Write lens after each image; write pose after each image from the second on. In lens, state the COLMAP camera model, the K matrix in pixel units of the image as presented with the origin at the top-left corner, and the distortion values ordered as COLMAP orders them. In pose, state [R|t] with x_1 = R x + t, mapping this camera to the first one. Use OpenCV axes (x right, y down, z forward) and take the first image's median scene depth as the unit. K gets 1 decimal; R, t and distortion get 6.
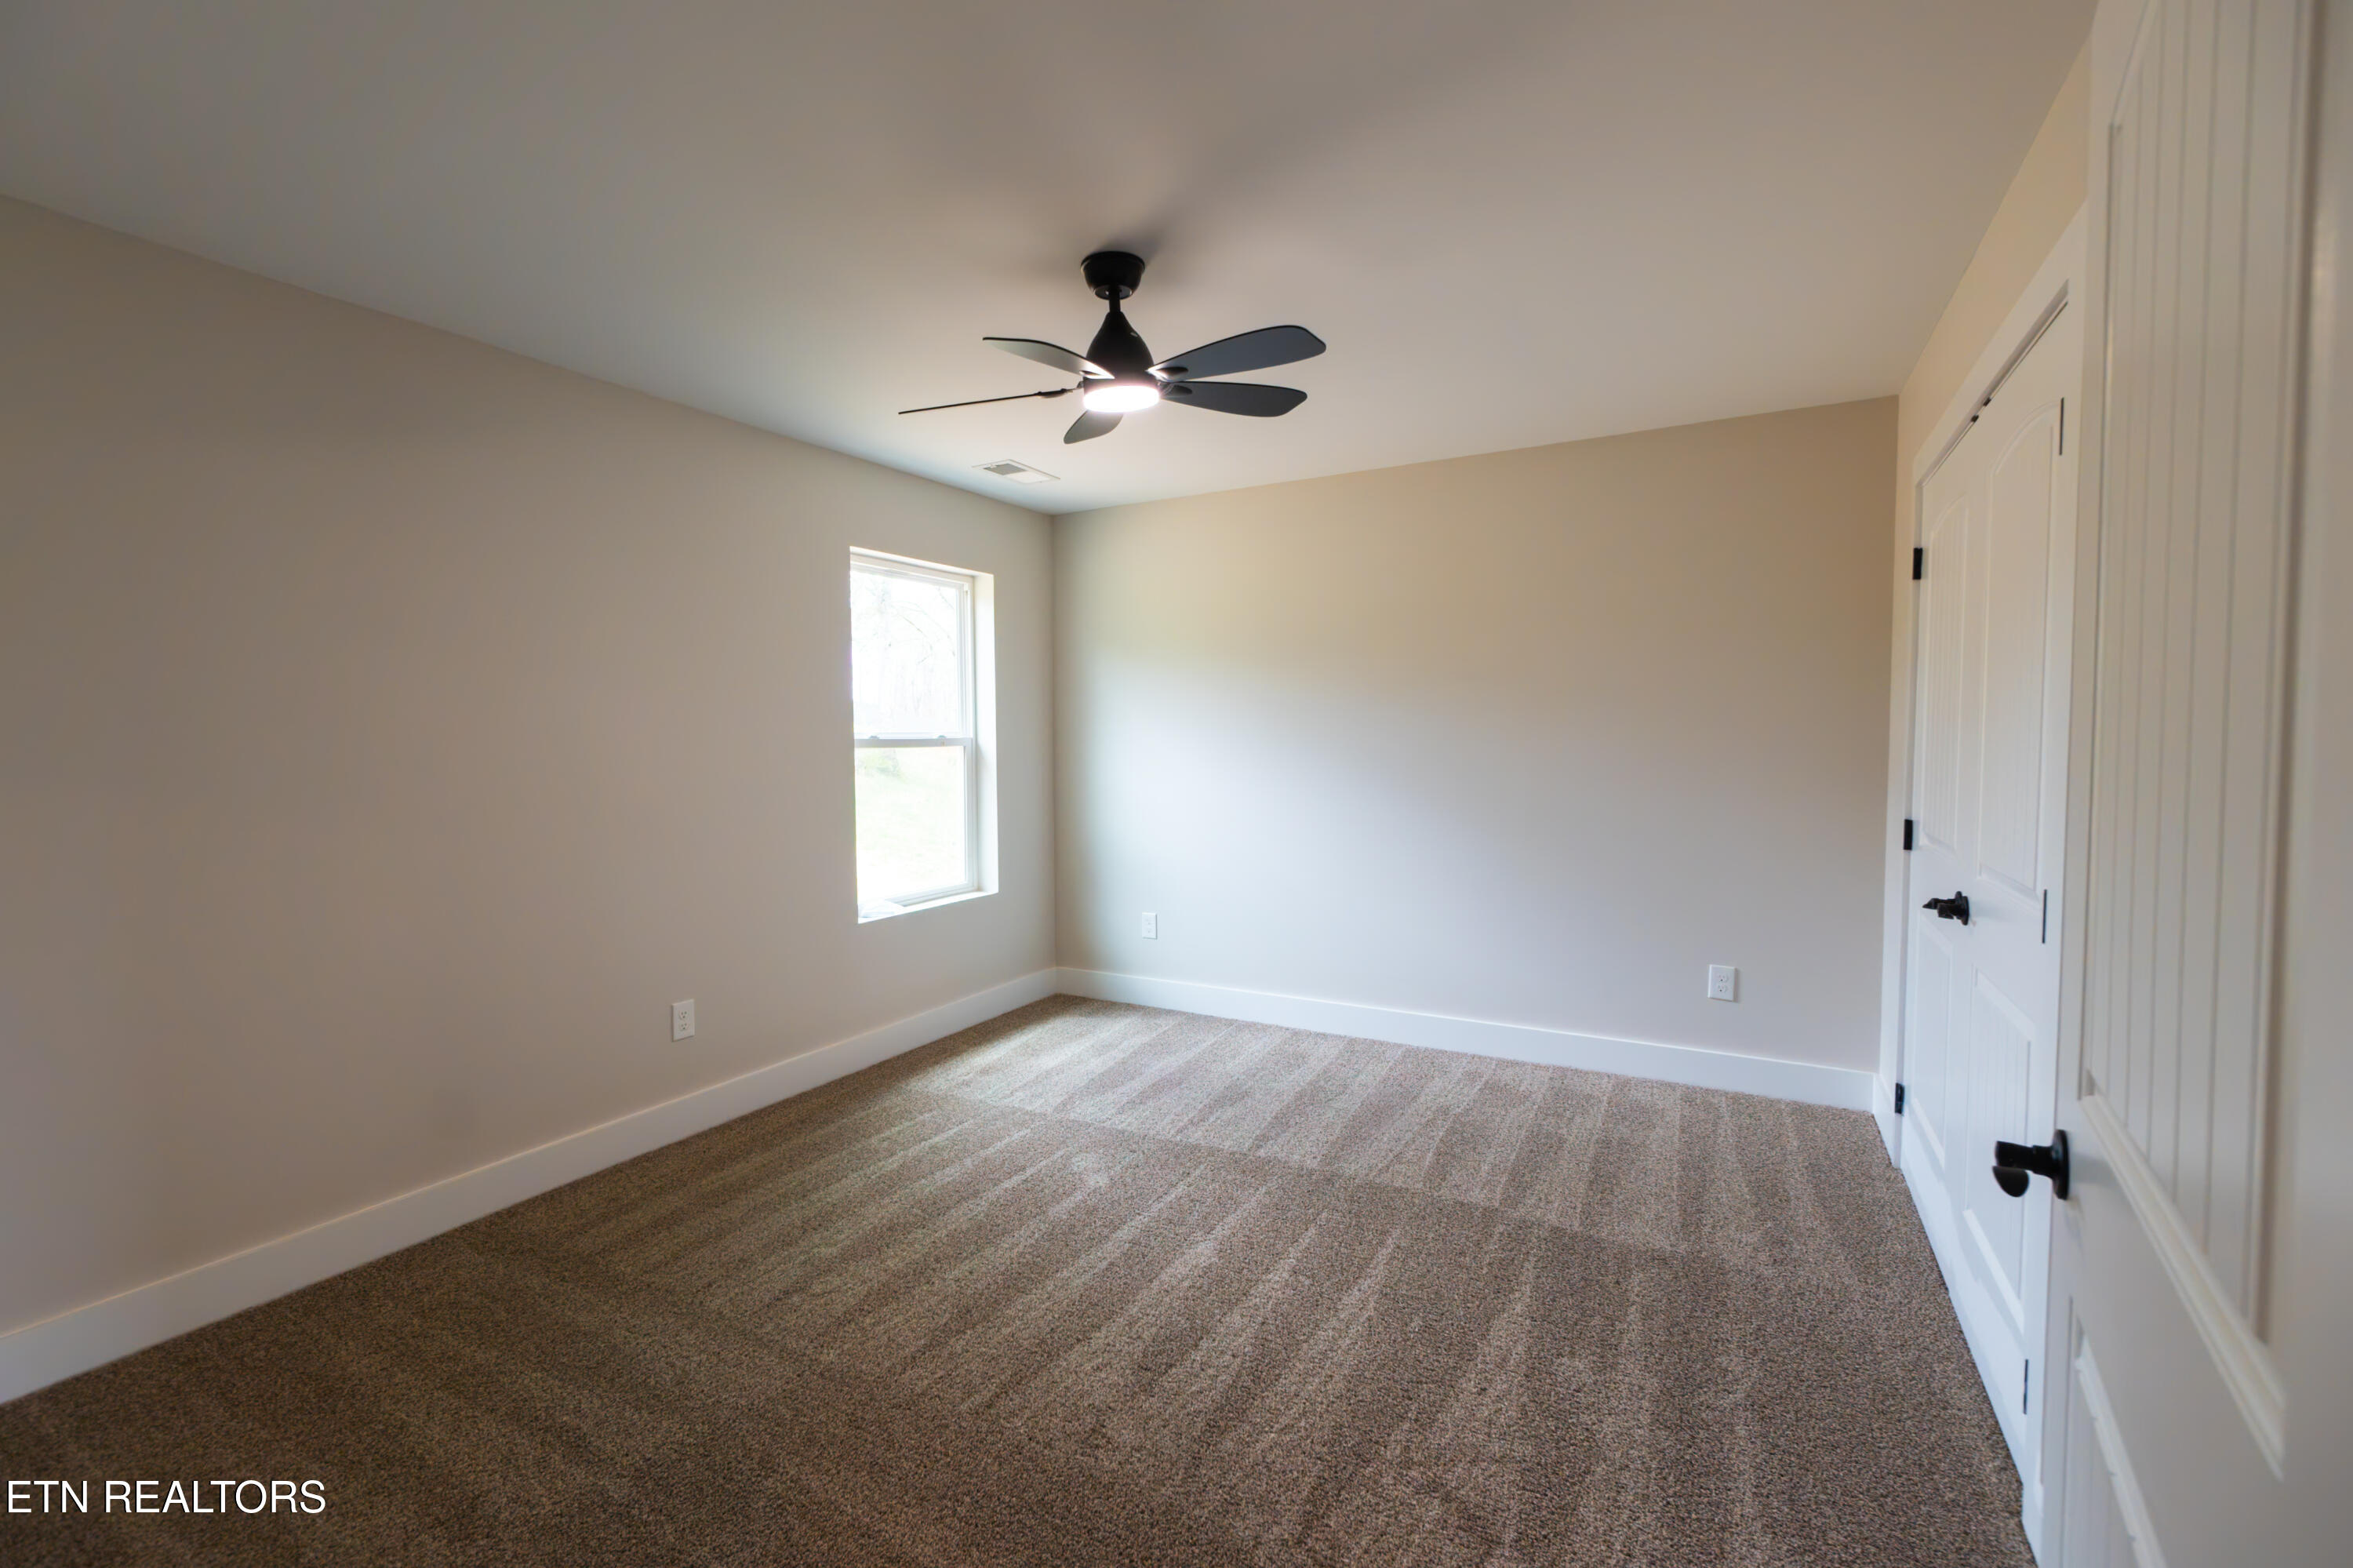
lens RADIAL K [[1014.0, 0, 1176.5], [0, 1014.0, 784.0], [0, 0, 1]] dist [-0.001759, 0.000222]
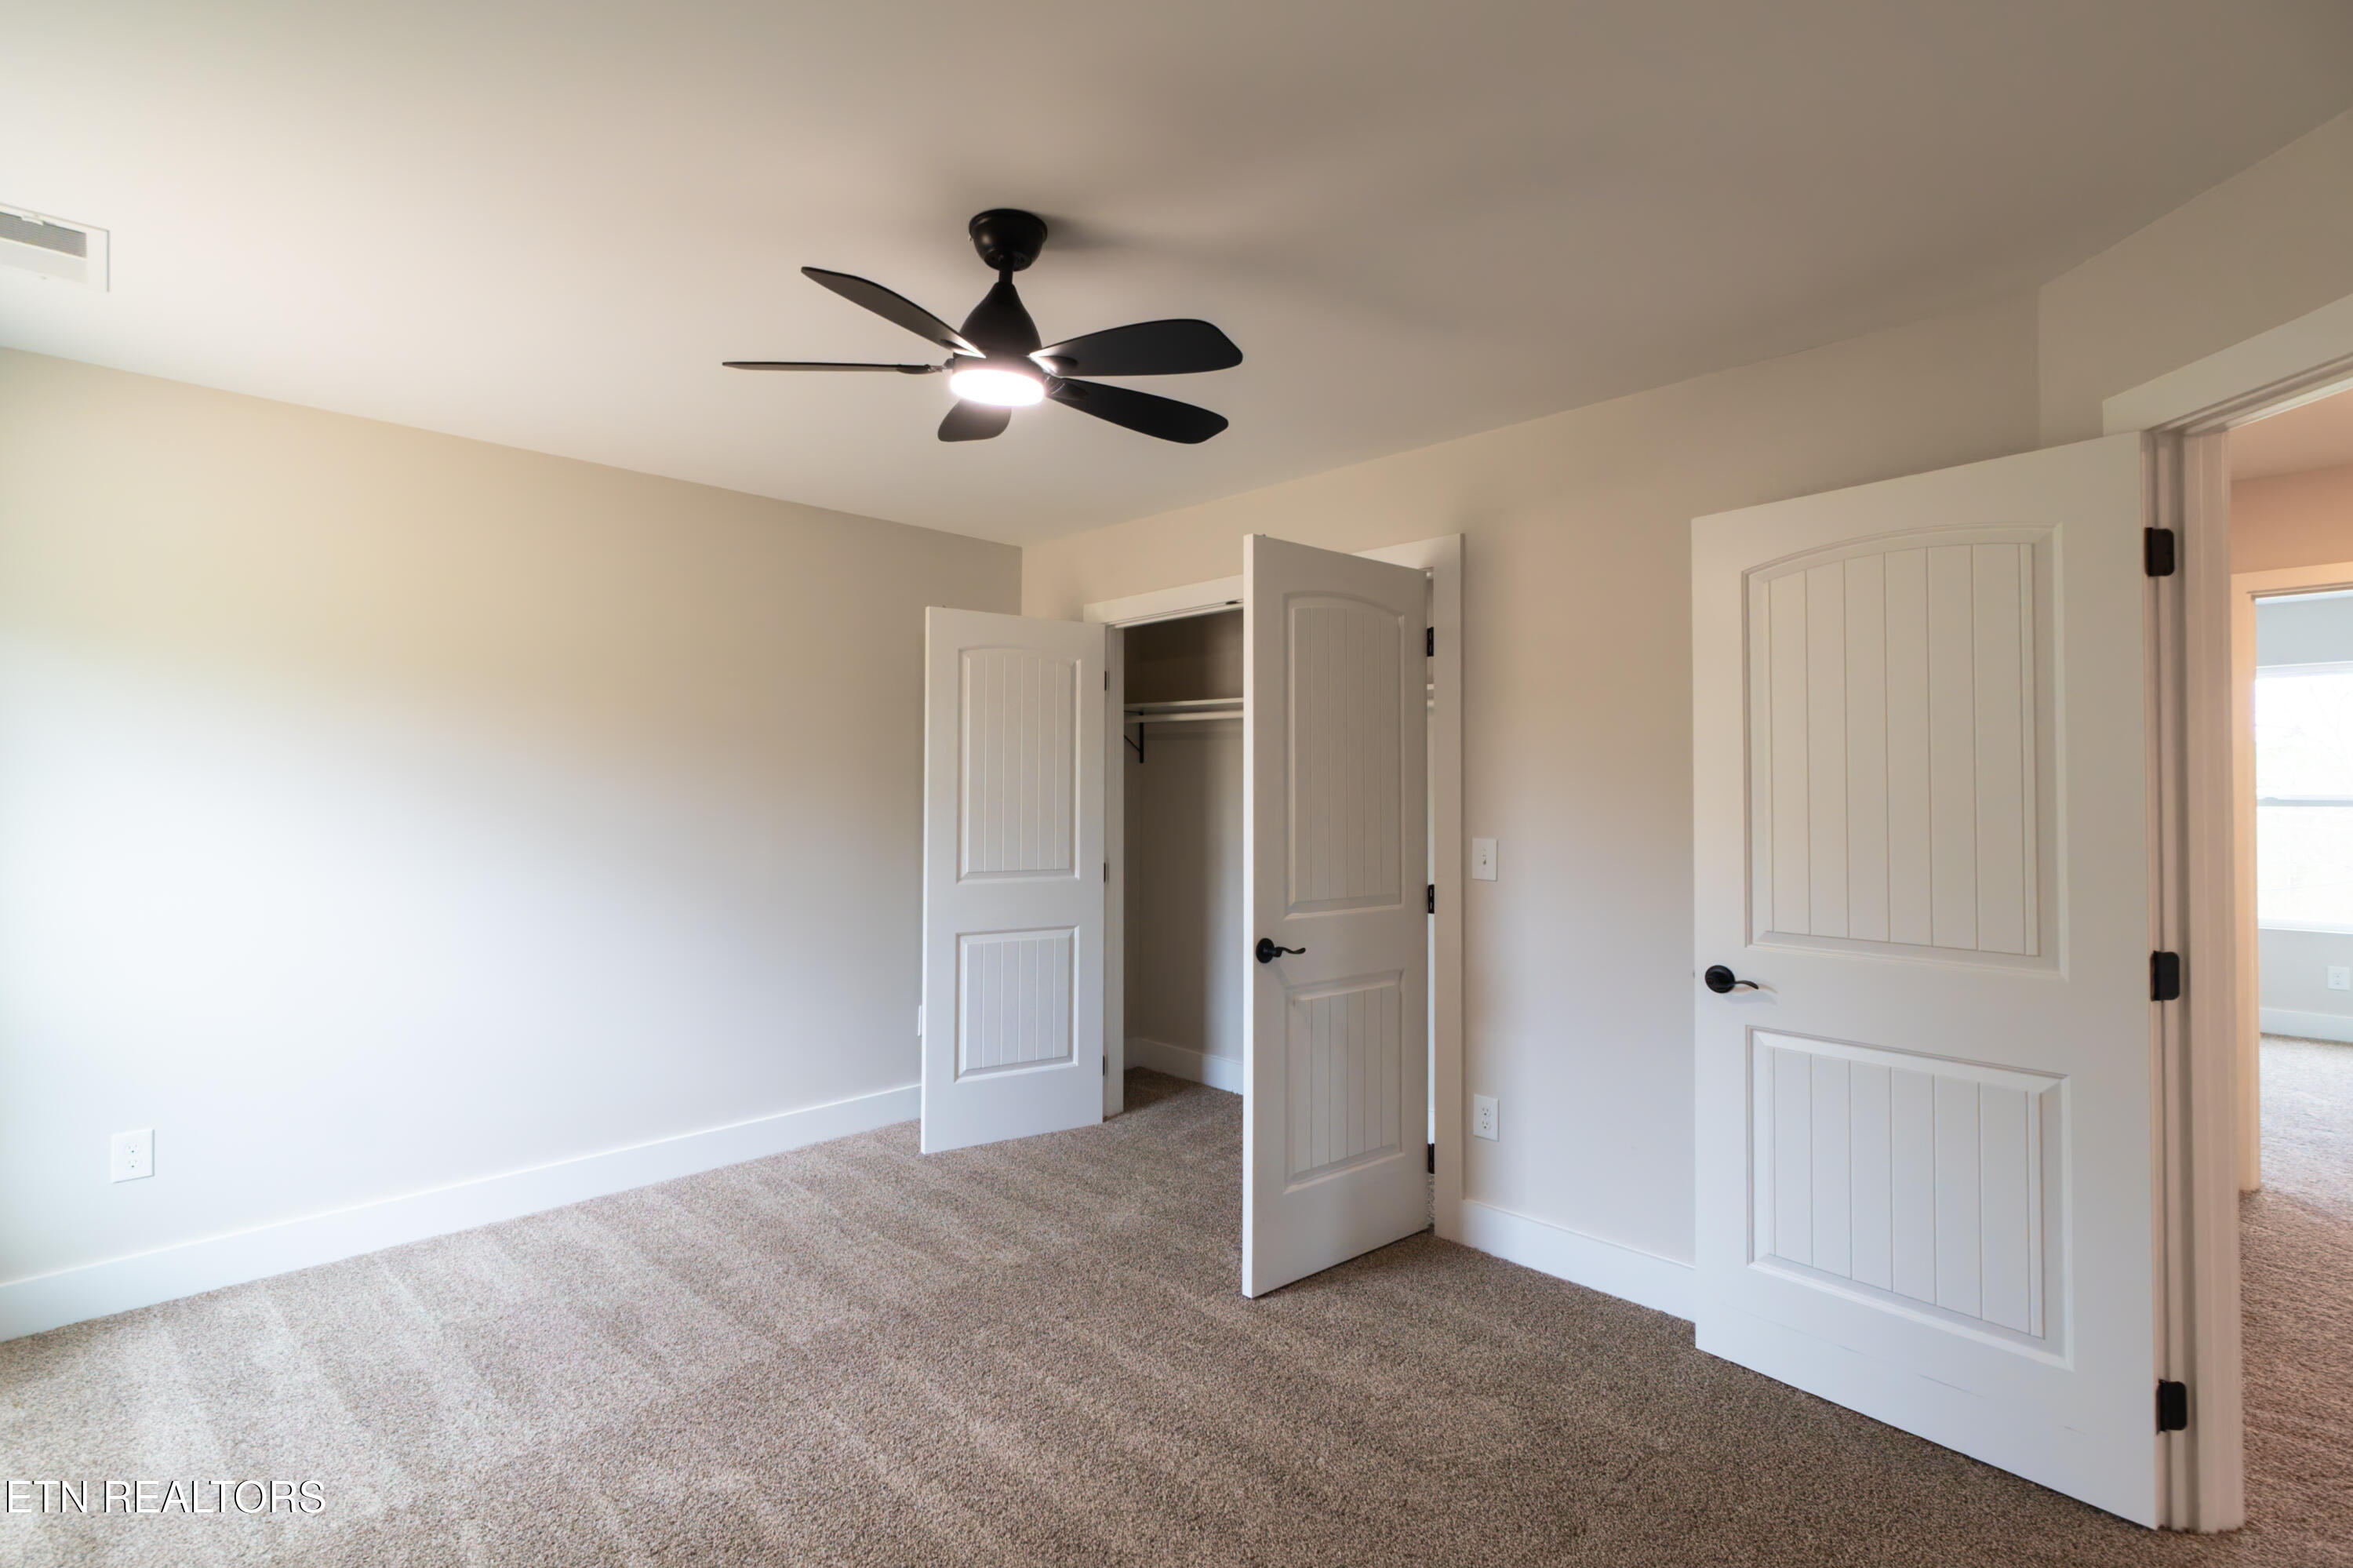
lens RADIAL K [[1014.0, 0, 1176.5], [0, 1014.0, 784.0], [0, 0, 1]] dist [-0.001759, 0.000222]
pose [[0.301561, 0.017955, 0.953278, -0.522509], [0.040739, 0.998667, -0.031698, -0.026791], [-0.952576, 0.048394, 0.300428, 0.412201]]
